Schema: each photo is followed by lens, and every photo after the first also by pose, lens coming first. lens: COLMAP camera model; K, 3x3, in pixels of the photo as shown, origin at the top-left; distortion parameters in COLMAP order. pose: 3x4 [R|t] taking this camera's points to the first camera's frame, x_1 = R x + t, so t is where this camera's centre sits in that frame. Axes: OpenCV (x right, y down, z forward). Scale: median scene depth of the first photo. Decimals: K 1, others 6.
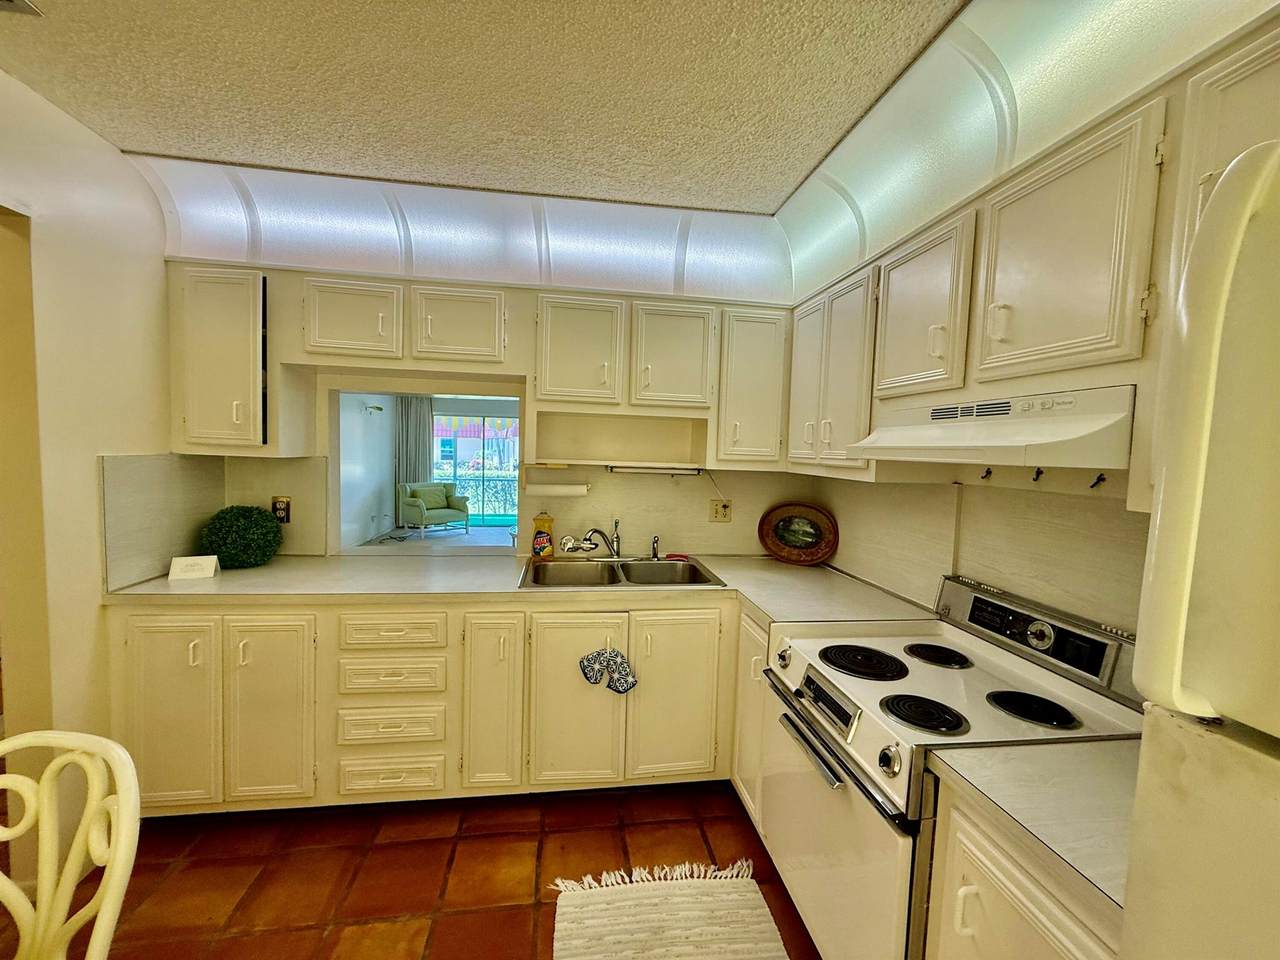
lens RADIAL K [[505.3, 0, 640.0], [0, 505.3, 480.0], [0, 0, 1]] dist [-0.001516, -0.000177]
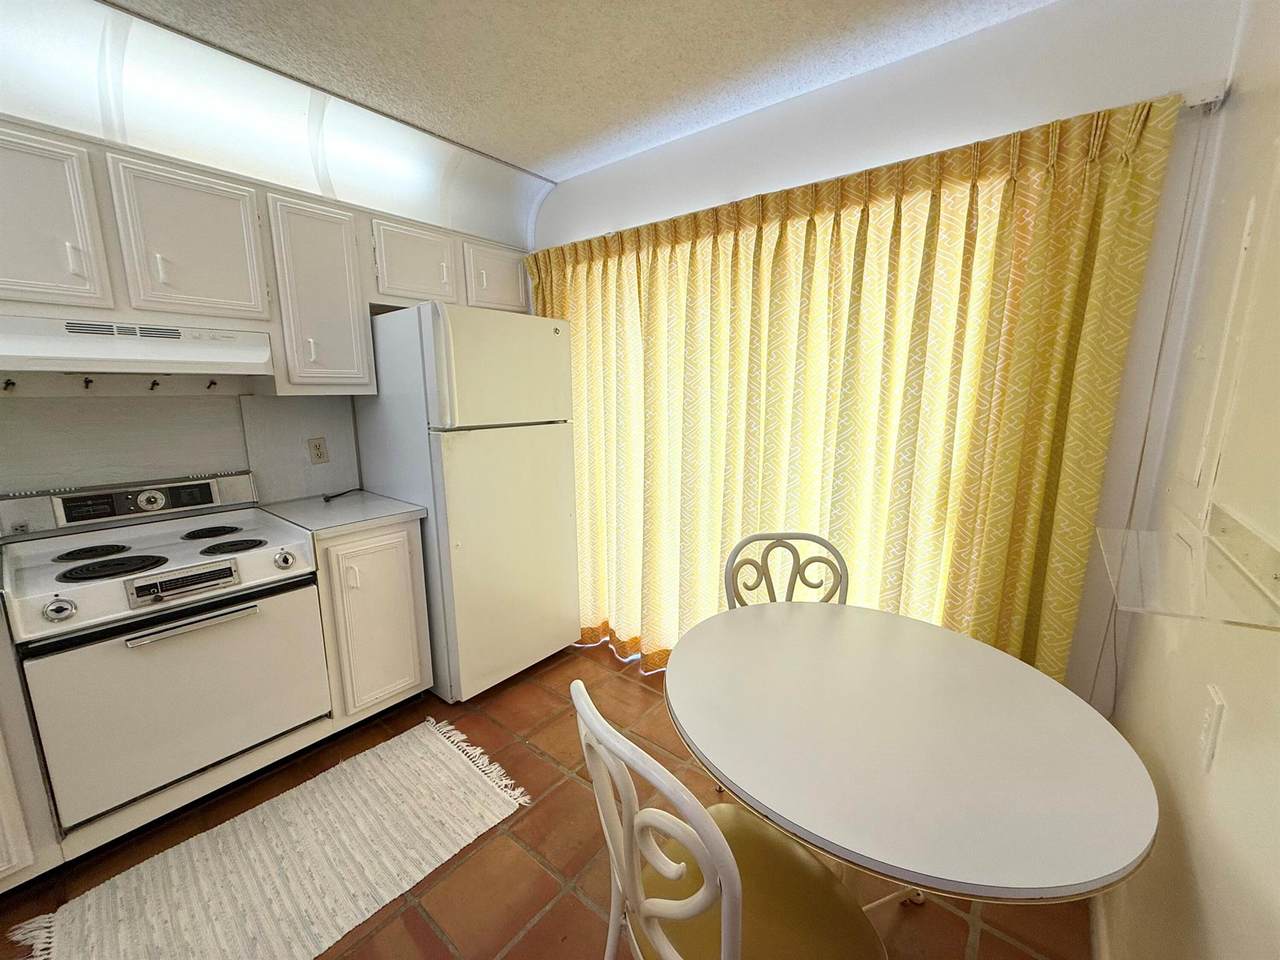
lens RADIAL K [[505.3, 0, 640.0], [0, 505.3, 480.0], [0, 0, 1]] dist [-0.001516, -0.000177]
pose [[-0.669057, -0.164833, 0.724702, -1.151182], [0.024611, 0.969647, 0.243266, -0.052060], [-0.742804, 0.180594, -0.644693, 0.941734]]
